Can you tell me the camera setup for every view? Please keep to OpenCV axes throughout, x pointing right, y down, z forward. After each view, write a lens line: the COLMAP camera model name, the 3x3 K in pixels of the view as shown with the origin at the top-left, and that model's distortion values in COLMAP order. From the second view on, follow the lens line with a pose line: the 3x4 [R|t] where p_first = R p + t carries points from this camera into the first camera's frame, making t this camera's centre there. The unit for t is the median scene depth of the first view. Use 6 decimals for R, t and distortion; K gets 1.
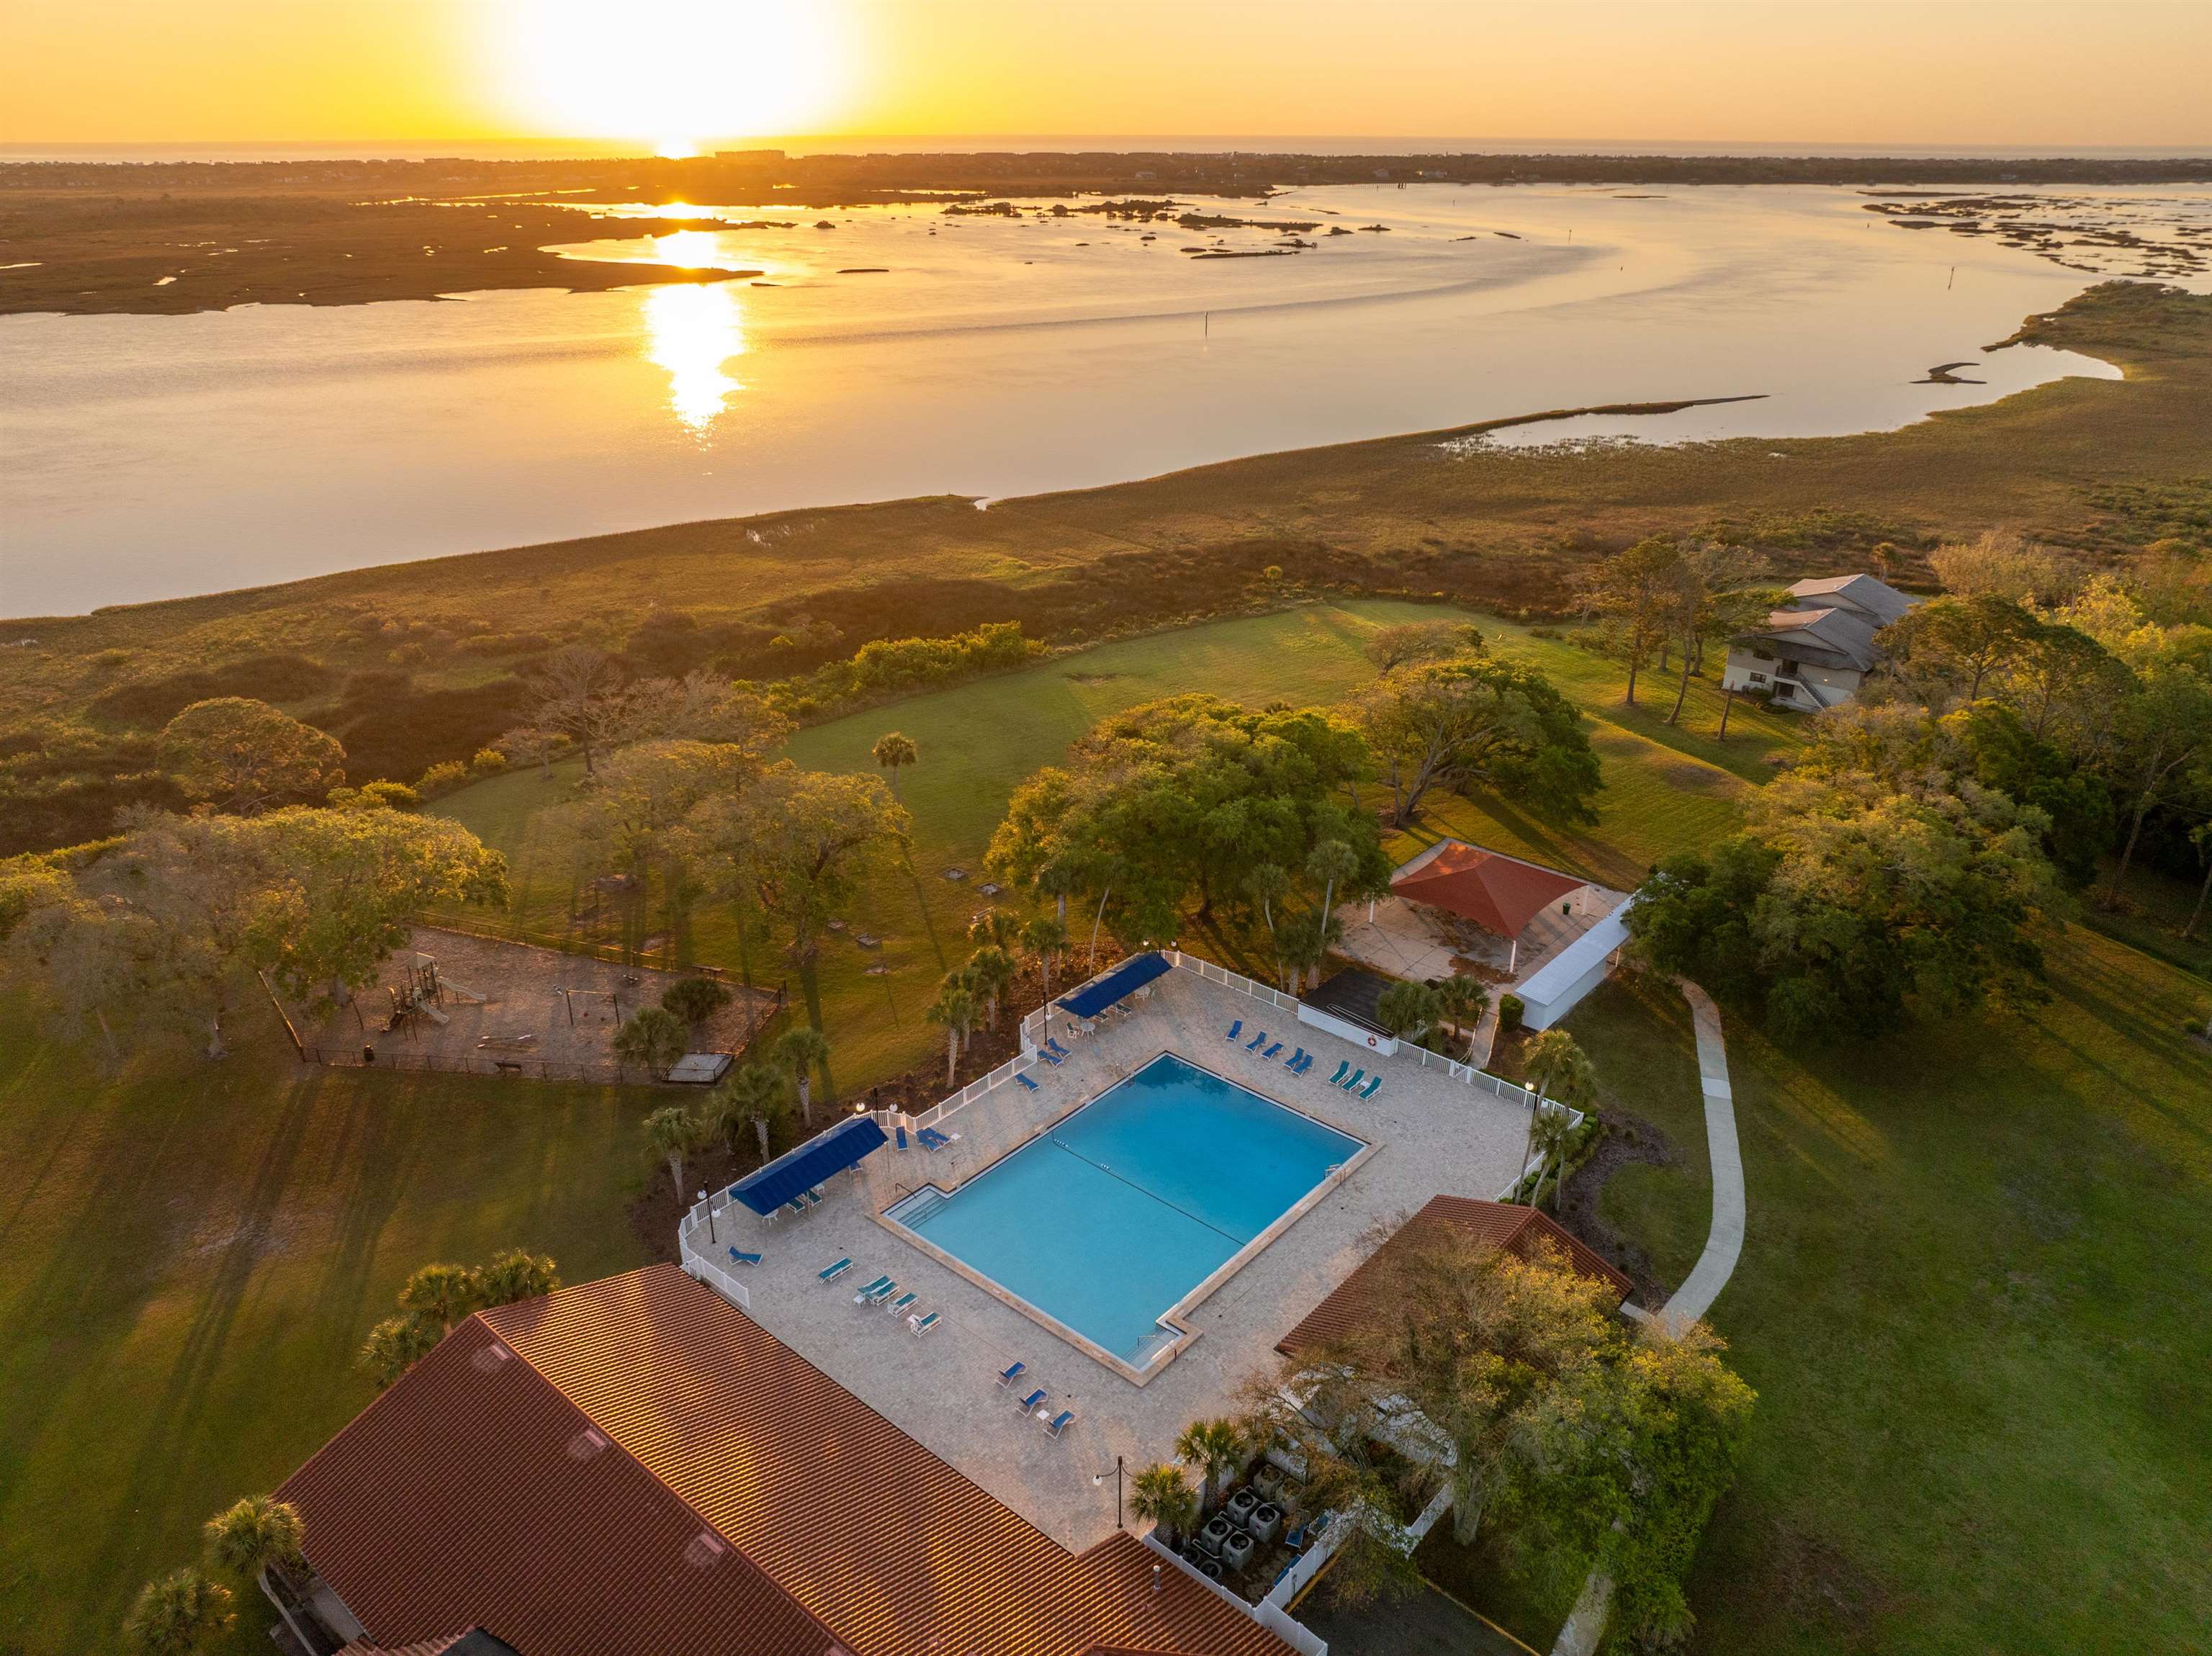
lens RADIAL K [[1560.8, 0, 1106.0], [0, 1560.8, 828.0], [0, 0, 1]] dist [-0.038383, 0.000546]
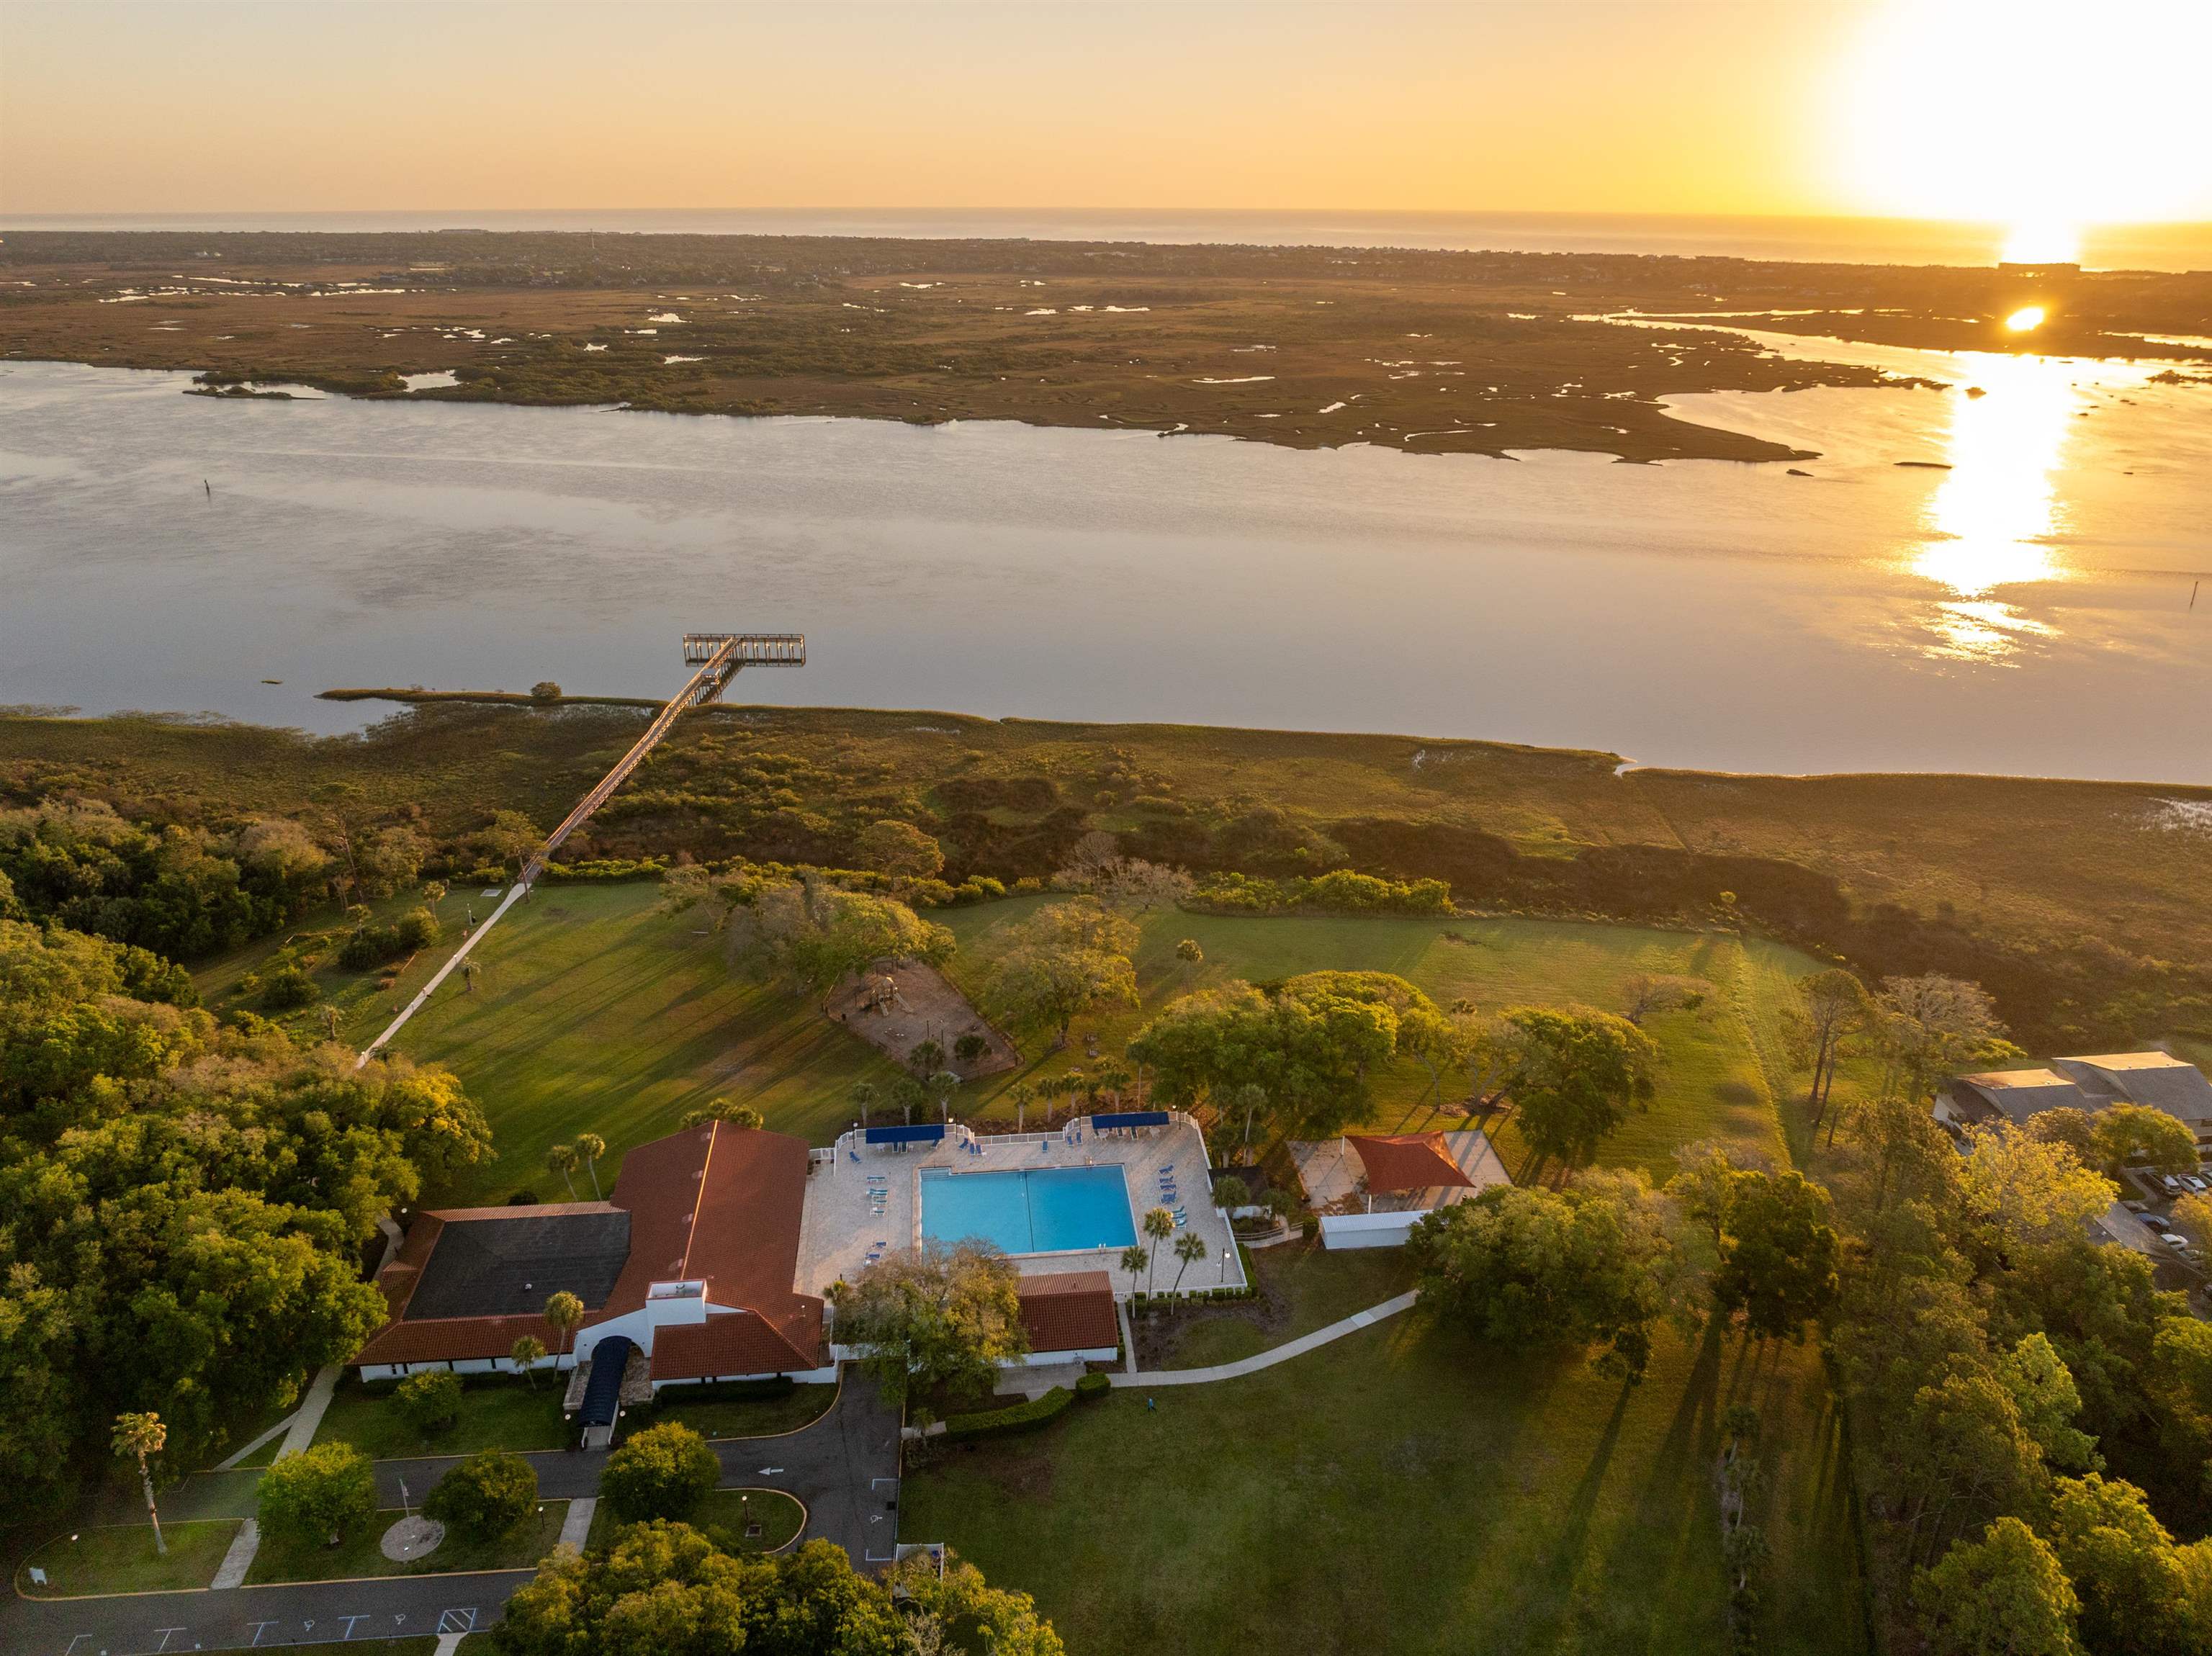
lens RADIAL K [[1579.8, 0, 1097.6], [0, 1579.8, 826.4], [0, 0, 1]] dist [-0.026314, -0.004220]
pose [[0.729030, 0.247736, -0.638076, 0.990325], [-0.278917, 0.958819, 0.053591, -0.287881], [0.625076, 0.138901, 0.768106, -0.407703]]
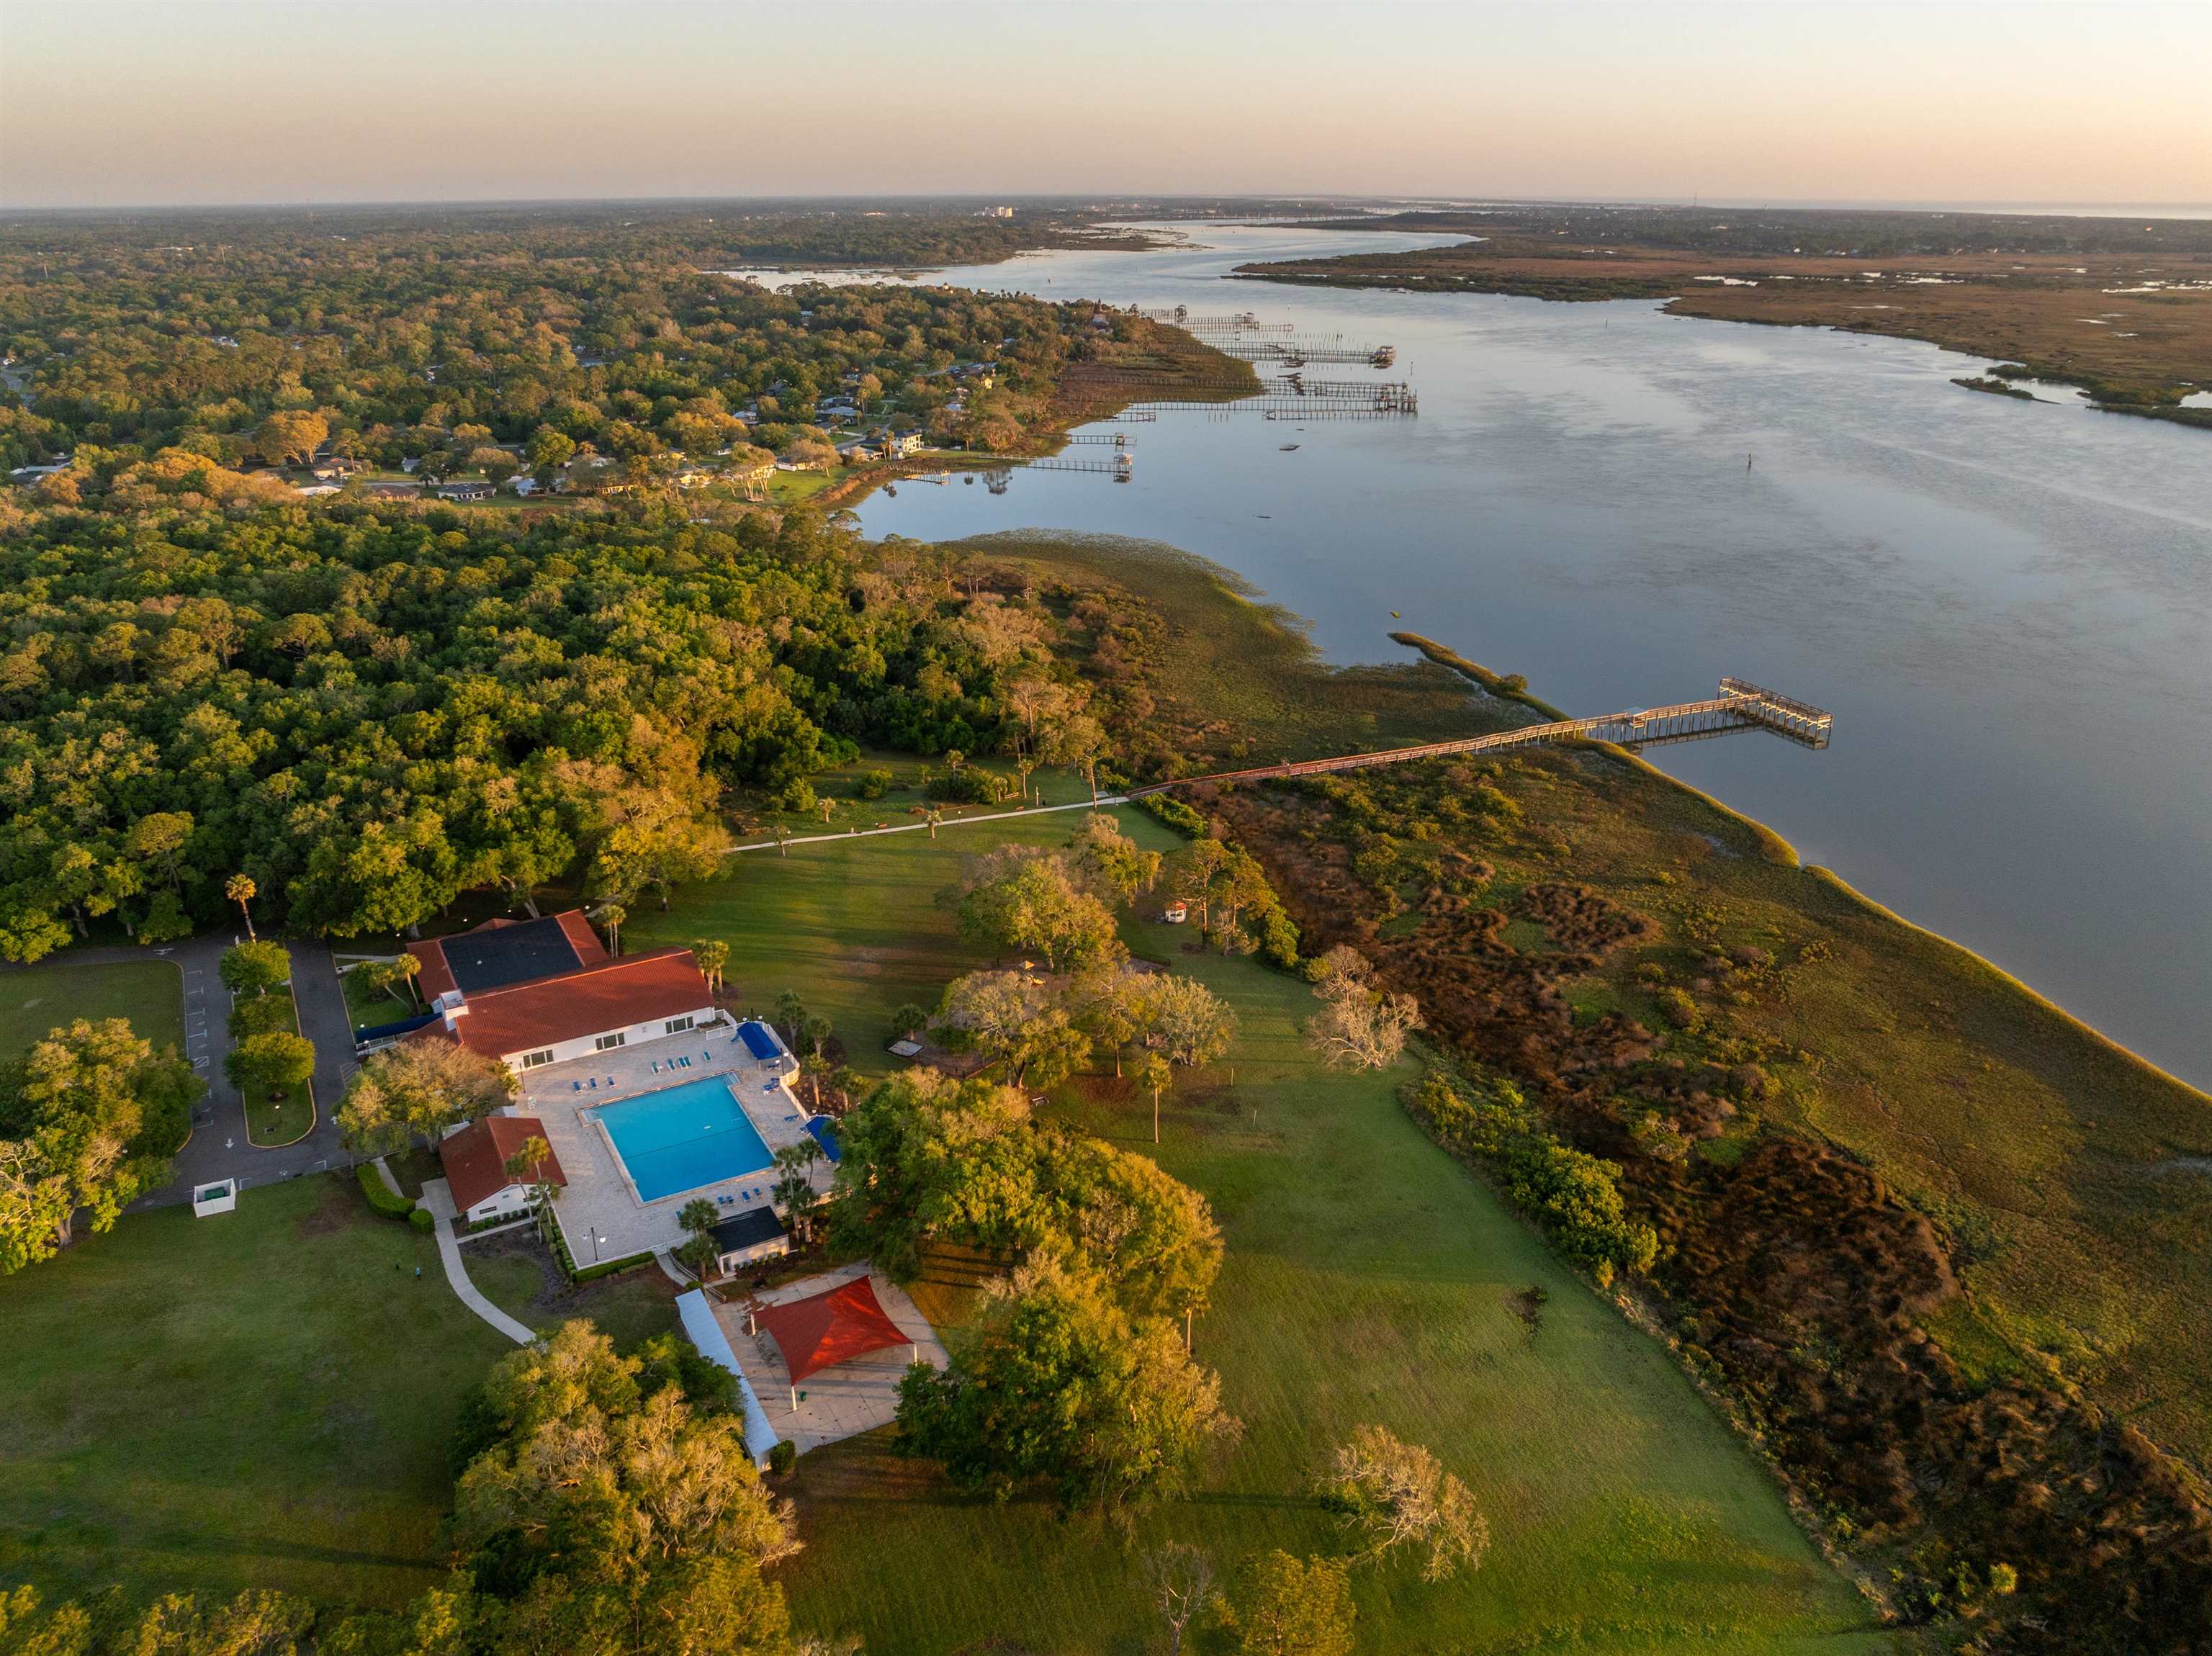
lens RADIAL K [[1579.8, 0, 1097.6], [0, 1579.8, 826.4], [0, 0, 1]] dist [-0.026314, -0.004220]
pose [[-0.336534, 0.347112, -0.875362, 1.245626], [-0.383637, 0.798403, 0.464085, -1.040156], [0.859981, 0.492002, -0.135524, 1.273628]]
